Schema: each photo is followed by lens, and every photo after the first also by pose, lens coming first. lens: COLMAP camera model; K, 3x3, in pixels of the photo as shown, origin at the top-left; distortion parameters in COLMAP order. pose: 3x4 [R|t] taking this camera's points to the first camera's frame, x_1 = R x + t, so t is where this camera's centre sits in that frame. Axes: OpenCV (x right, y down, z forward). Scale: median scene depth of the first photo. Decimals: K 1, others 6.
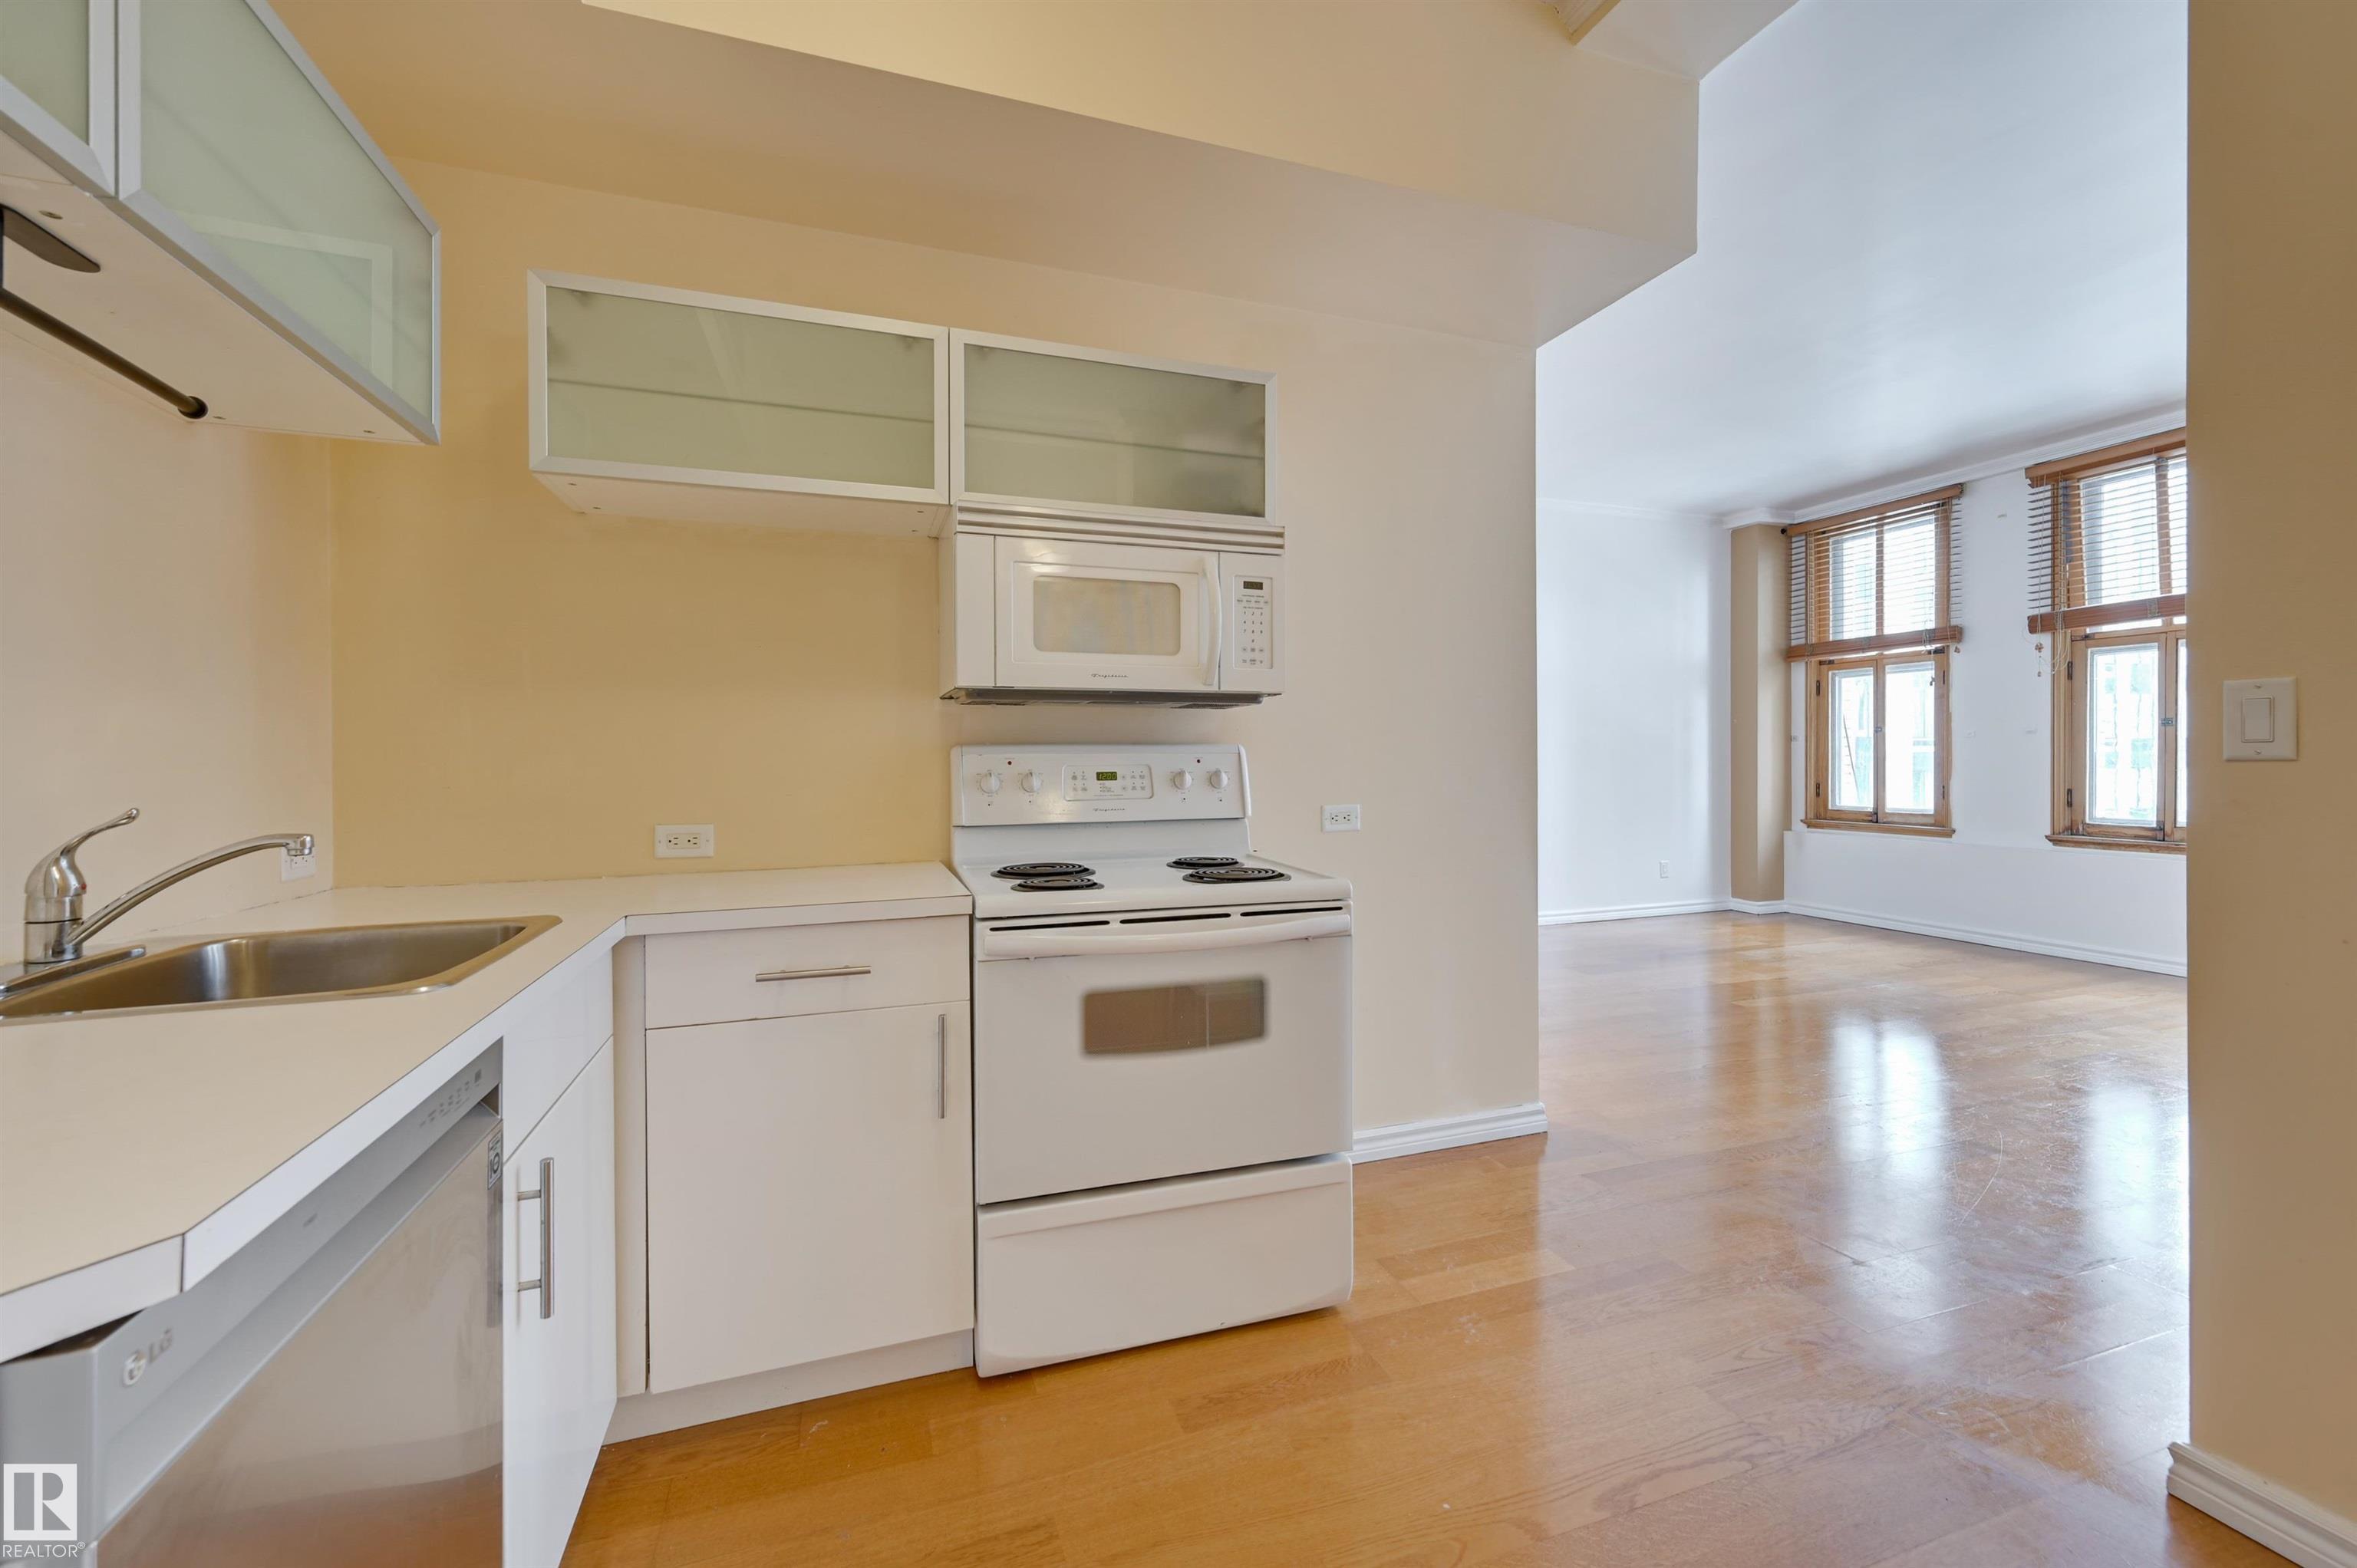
lens RADIAL K [[950.7, 0, 1181.6], [0, 950.7, 761.1], [0, 0, 1]] dist [0.001190, 0.000268]
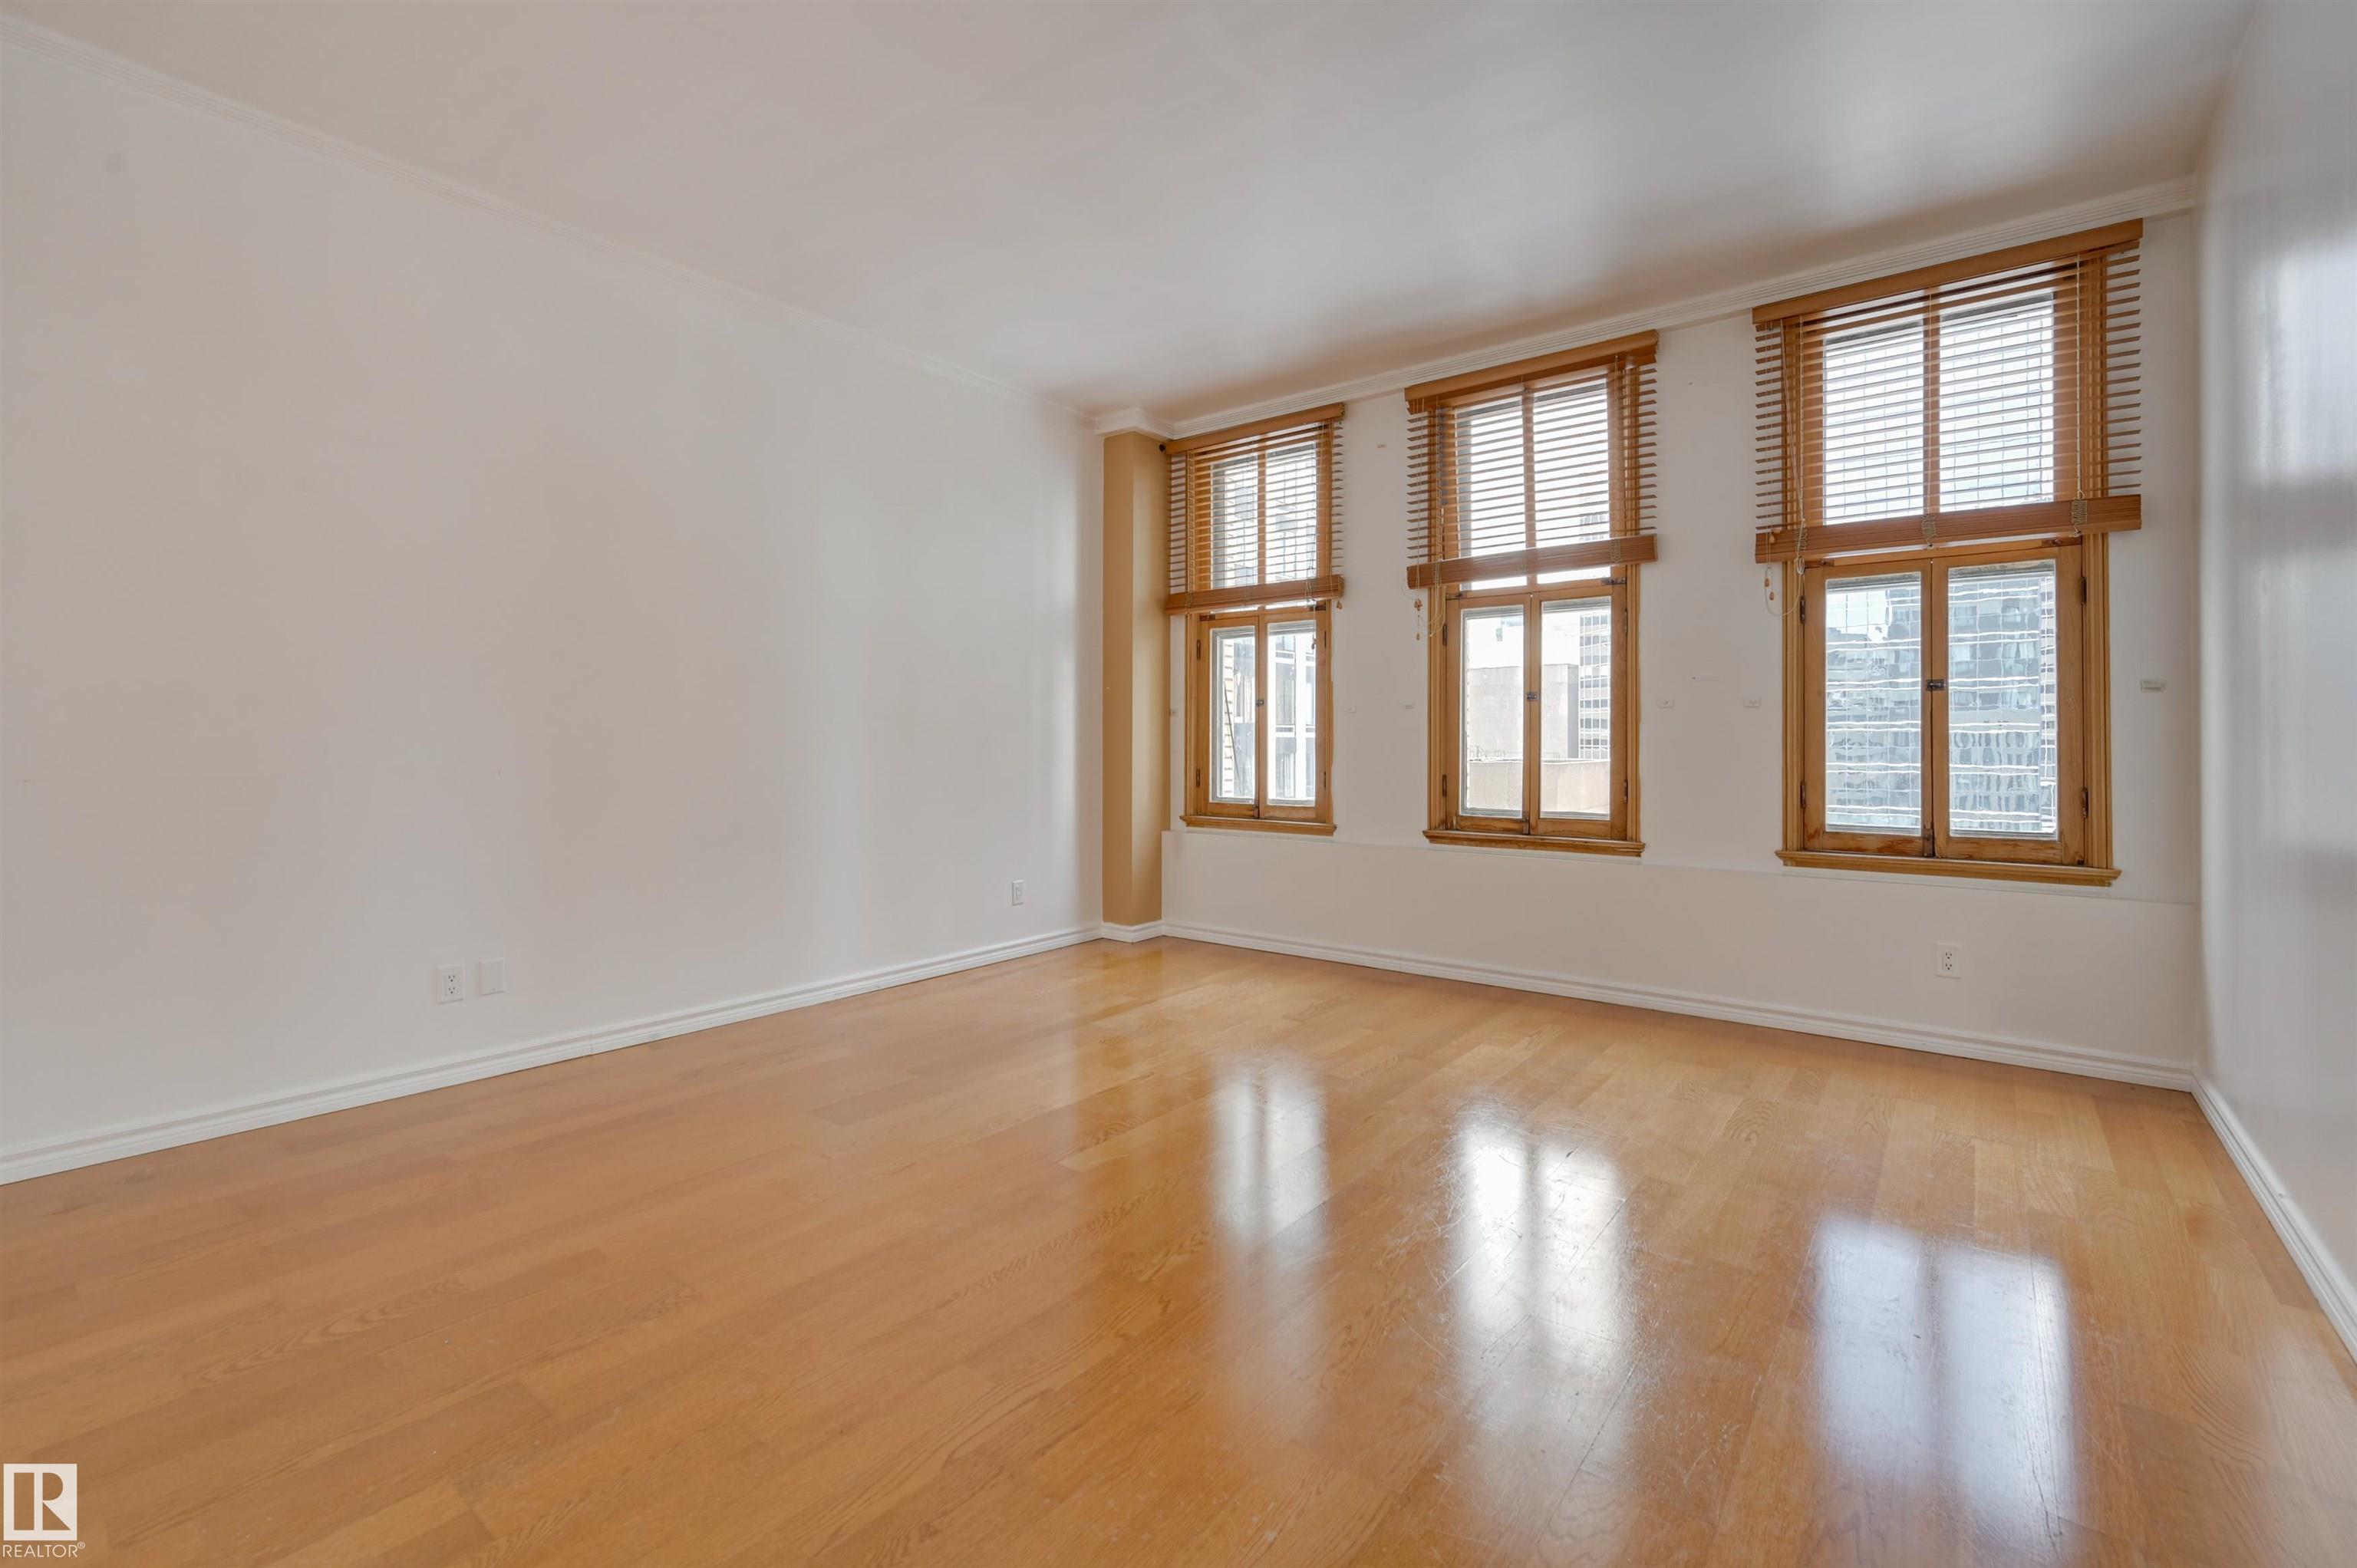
lens RADIAL K [[1009.4, 0, 1204.9], [0, 1009.4, 733.8], [0, 0, 1]] dist [-0.001809, -0.000223]
pose [[0.832762, 0.007467, 0.553581, 0.226344], [-0.001996, 0.999943, -0.010485, 0.002447], [-0.553628, 0.007627, 0.832729, 0.322788]]
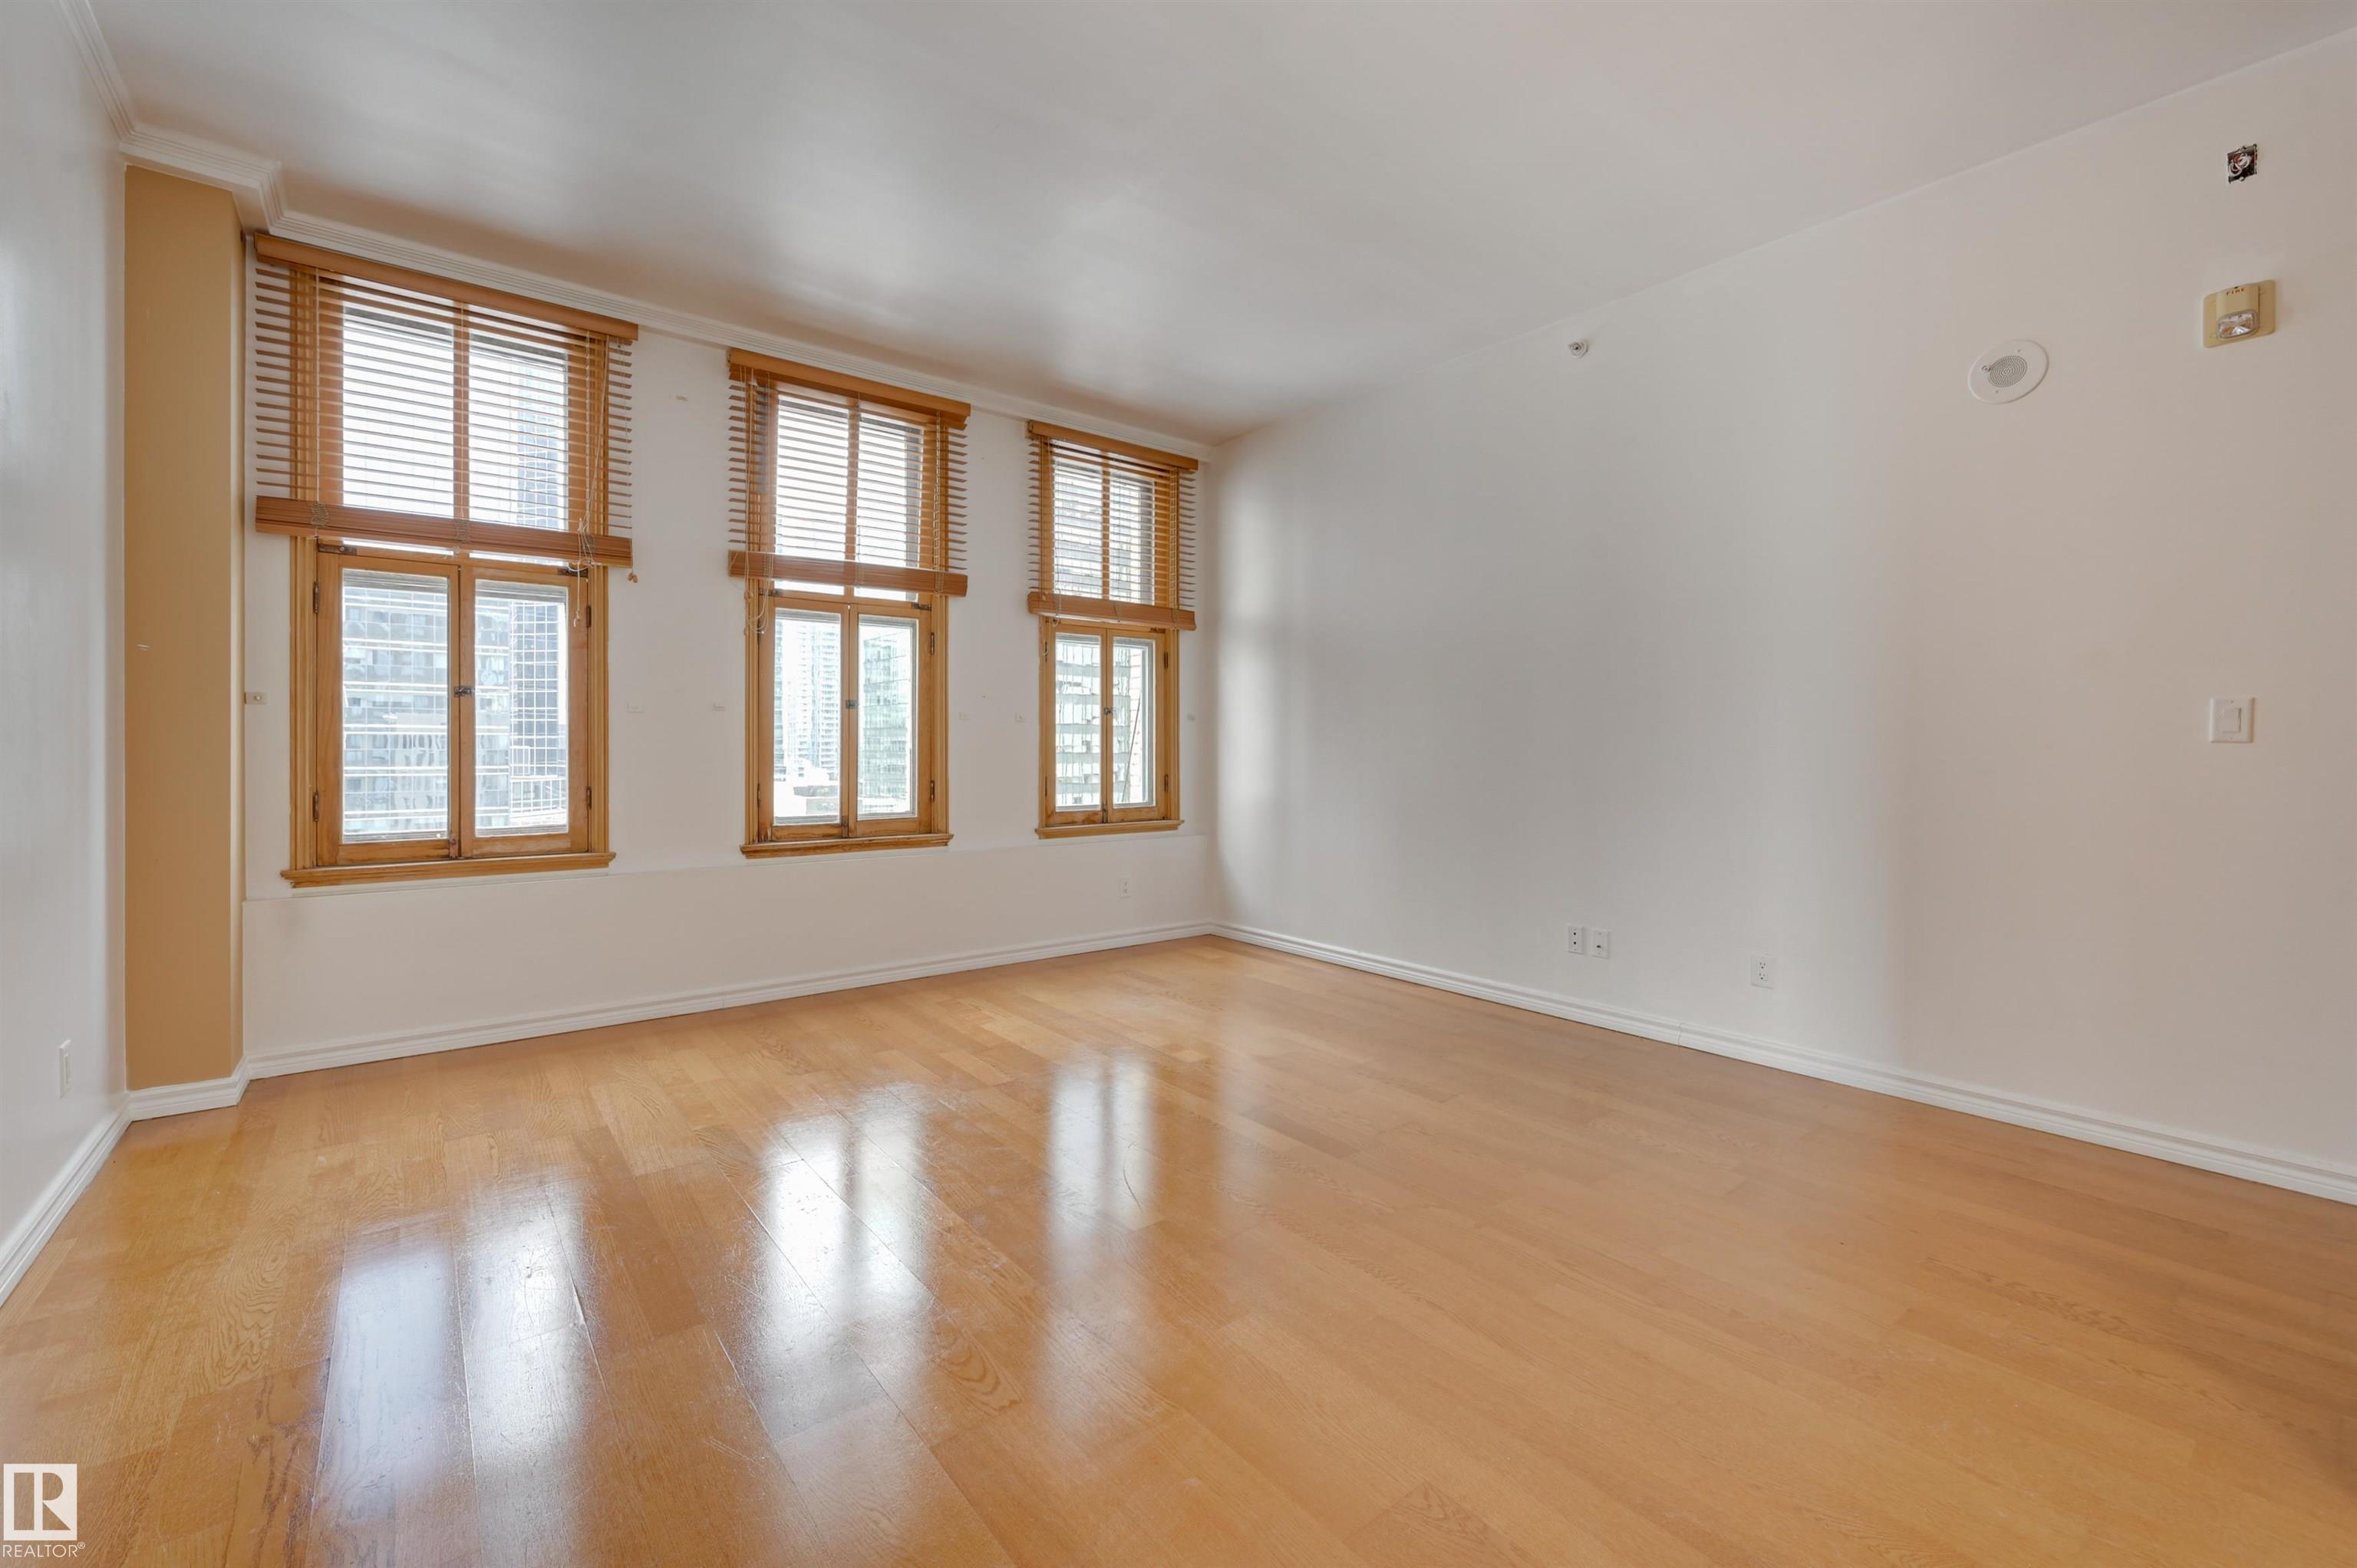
lens RADIAL K [[983.4, 0, 1168.7], [0, 983.4, 758.7], [0, 0, 1]] dist [-0.001934, -0.000068]
pose [[-0.332392, -0.007913, 0.943108, 0.053686], [0.000966, 0.999961, 0.008730, 0.001959], [-0.943141, 0.003813, -0.332371, 0.819180]]
